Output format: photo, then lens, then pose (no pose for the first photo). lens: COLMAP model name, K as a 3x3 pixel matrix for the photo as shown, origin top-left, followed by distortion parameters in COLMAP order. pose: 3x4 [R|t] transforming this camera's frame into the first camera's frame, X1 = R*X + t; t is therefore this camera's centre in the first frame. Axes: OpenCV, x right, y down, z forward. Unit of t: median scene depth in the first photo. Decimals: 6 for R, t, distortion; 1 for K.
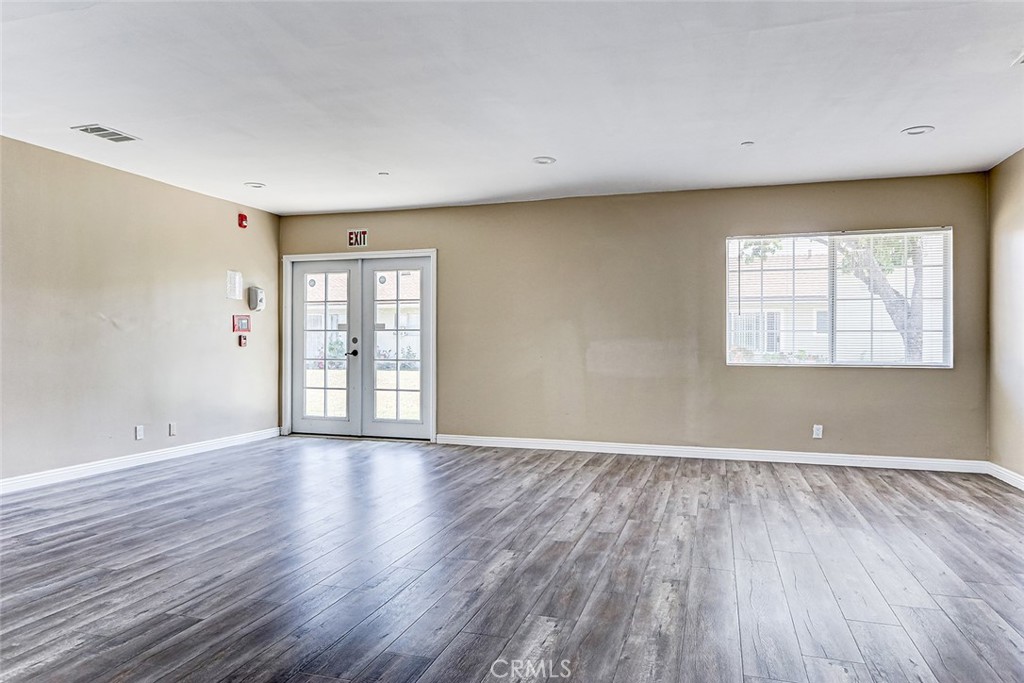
lens RADIAL K [[686.3, 0, 506.4], [0, 686.3, 331.6], [0, 0, 1]] dist [0.005621, 0.004254]
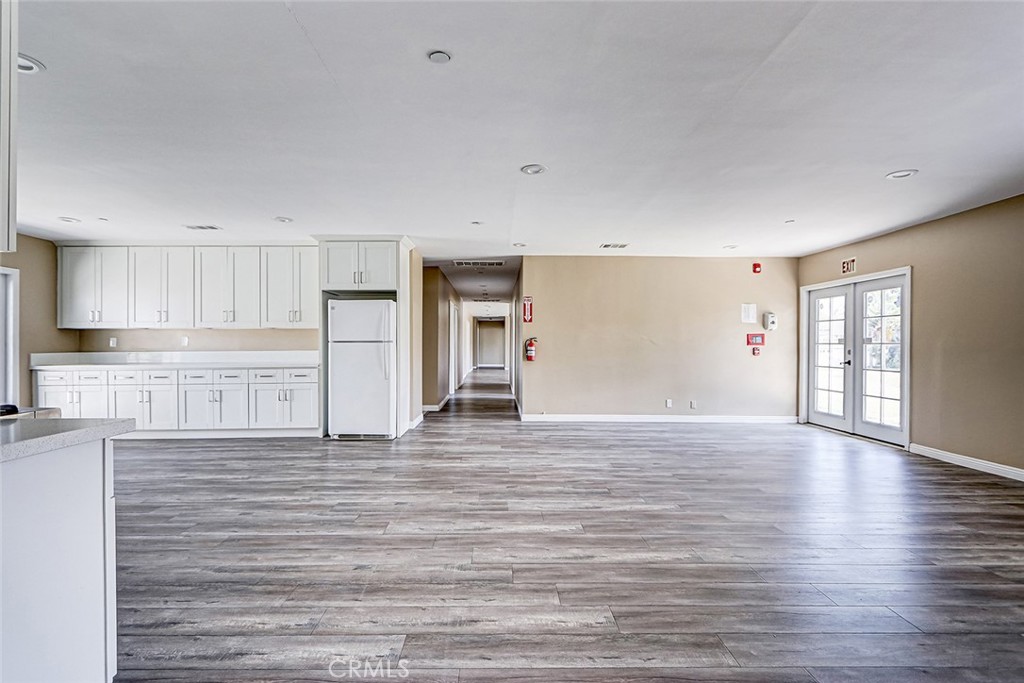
lens RADIAL K [[465.2, 0, 491.7], [0, 465.2, 345.5], [0, 0, 1]] dist [0.017875, 0.000119]
pose [[0.298065, 0.001906, -0.954544, 0.376393], [0.007516, 0.999962, 0.004344, -0.007090], [0.954516, -0.008469, 0.298040, 0.168736]]
